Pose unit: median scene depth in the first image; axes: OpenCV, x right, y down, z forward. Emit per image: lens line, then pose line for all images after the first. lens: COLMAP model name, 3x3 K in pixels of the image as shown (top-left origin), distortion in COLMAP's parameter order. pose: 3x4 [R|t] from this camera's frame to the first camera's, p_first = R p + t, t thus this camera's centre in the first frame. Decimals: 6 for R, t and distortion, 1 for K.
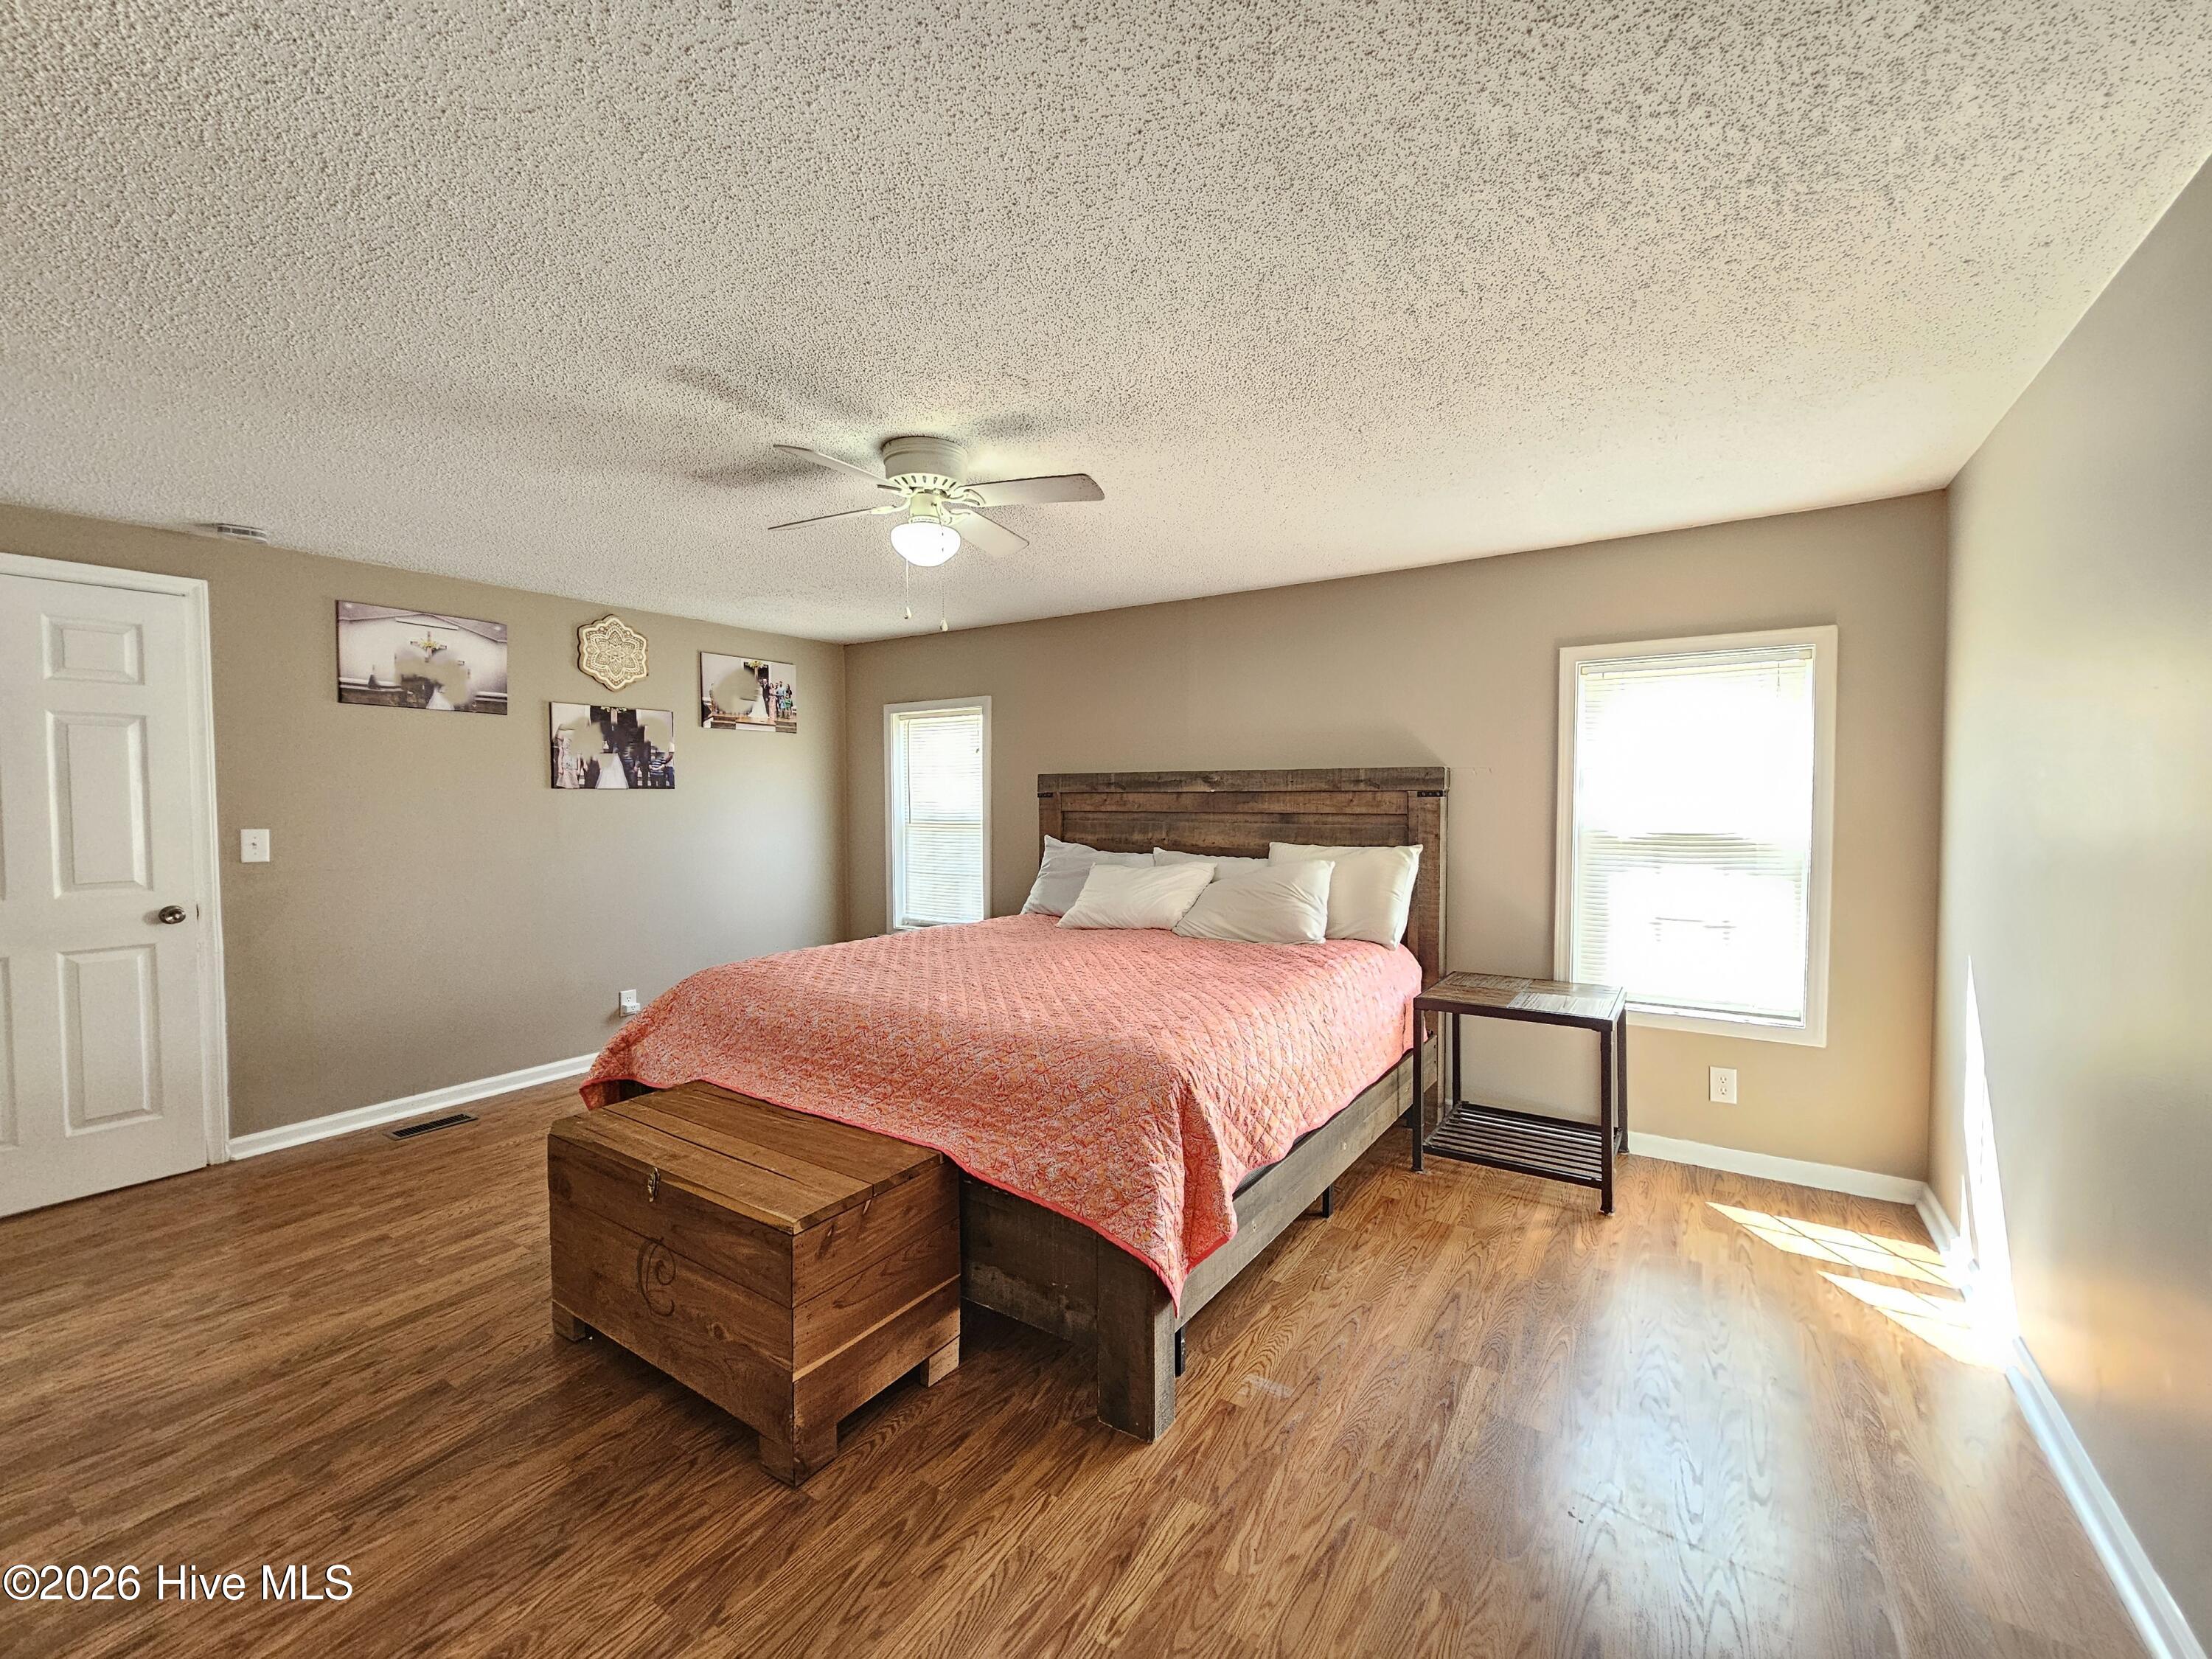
lens RADIAL K [[906.1, 0, 1106.0], [0, 906.1, 829.5], [0, 0, 1]] dist [-0.005339, -0.000108]
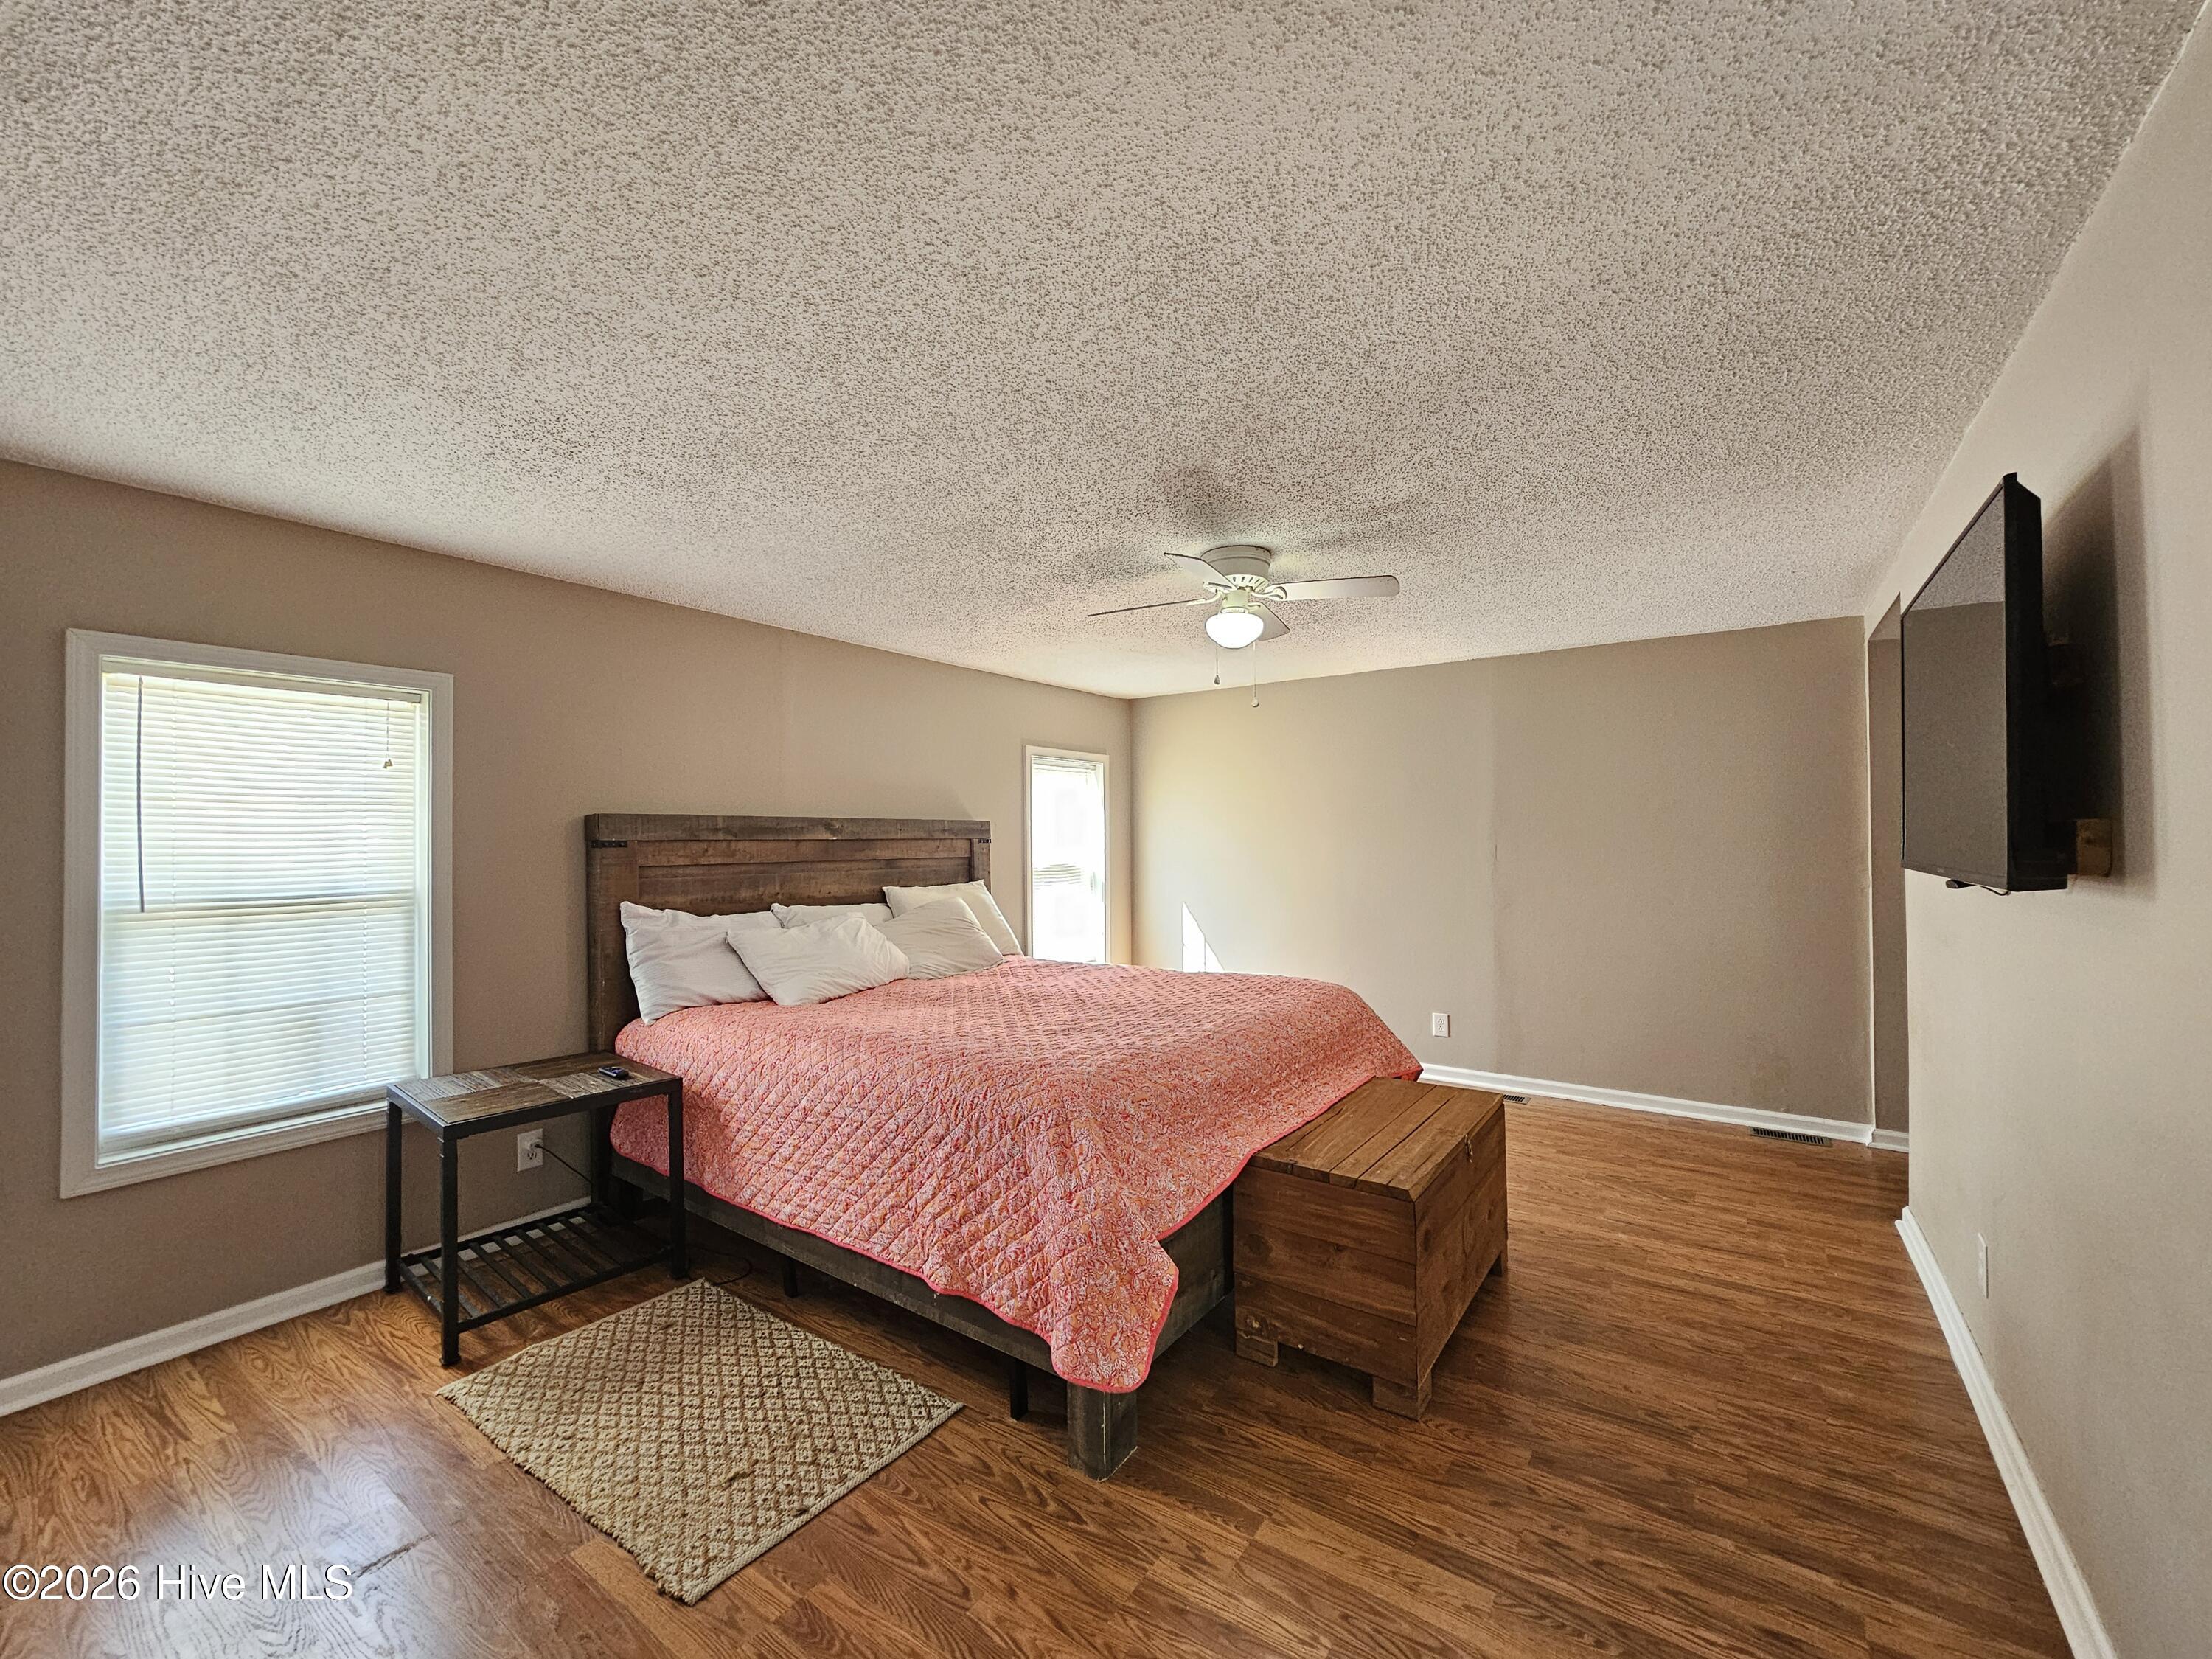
lens RADIAL K [[906.1, 0, 1106.0], [0, 906.1, 829.5], [0, 0, 1]] dist [-0.005339, -0.000108]
pose [[0.030203, 0.014146, 0.999444, -0.841741], [0.049122, 0.998671, -0.015619, -0.022959], [-0.998336, 0.049566, 0.029468, 0.687606]]
